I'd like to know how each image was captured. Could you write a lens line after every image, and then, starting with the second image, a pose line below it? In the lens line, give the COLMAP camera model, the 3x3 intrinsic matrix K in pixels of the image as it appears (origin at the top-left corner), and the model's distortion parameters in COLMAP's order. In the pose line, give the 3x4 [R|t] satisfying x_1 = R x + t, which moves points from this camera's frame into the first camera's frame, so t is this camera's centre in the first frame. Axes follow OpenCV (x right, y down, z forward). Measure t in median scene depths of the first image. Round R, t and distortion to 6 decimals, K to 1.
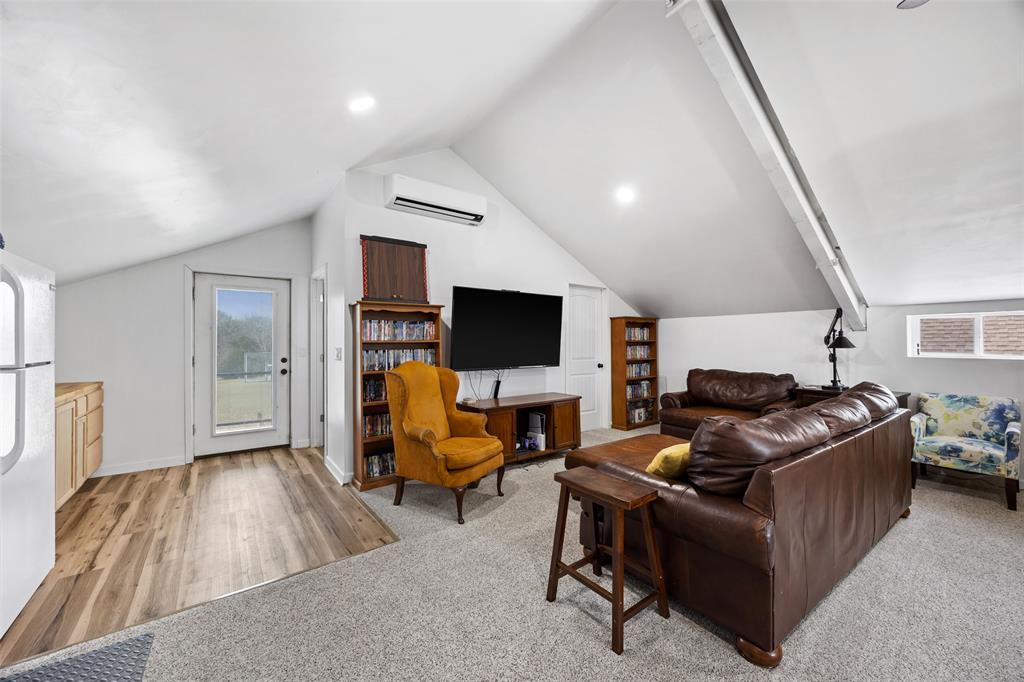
lens RADIAL K [[393.7, 0, 512.3], [0, 393.7, 344.7], [0, 0, 1]] dist [-0.000679, -0.000149]
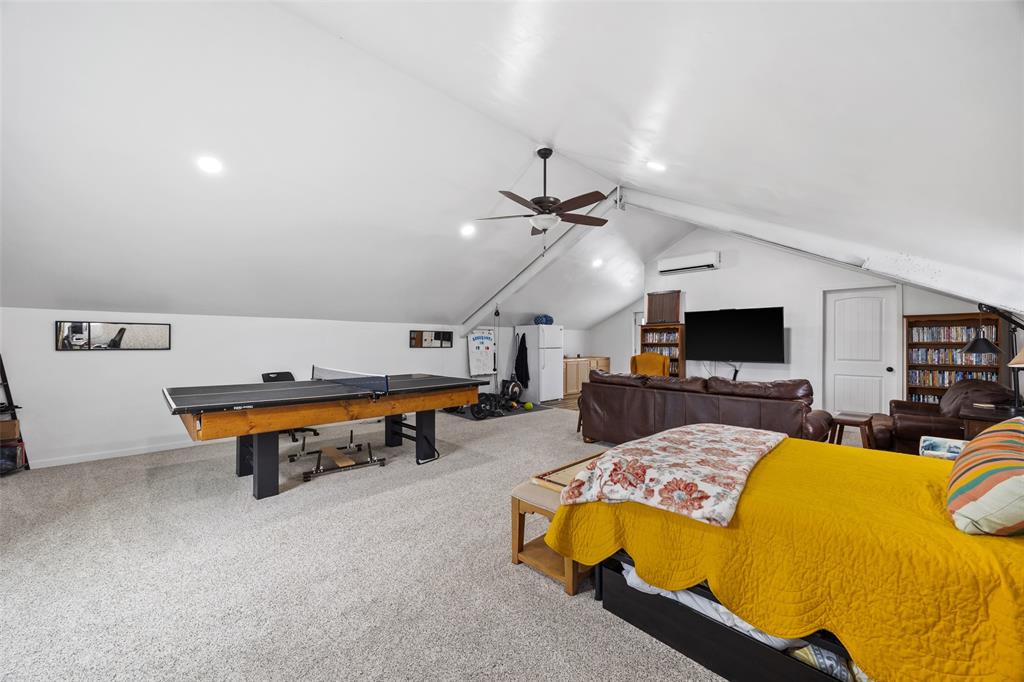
lens RADIAL K [[393.7, 0, 512.3], [0, 393.7, 344.7], [0, 0, 1]] dist [-0.000679, -0.000149]
pose [[0.118651, 0.008496, -0.992900, 1.390115], [-0.006906, 0.999946, 0.007731, -0.007529], [0.992912, 0.005940, 0.118703, 0.007029]]
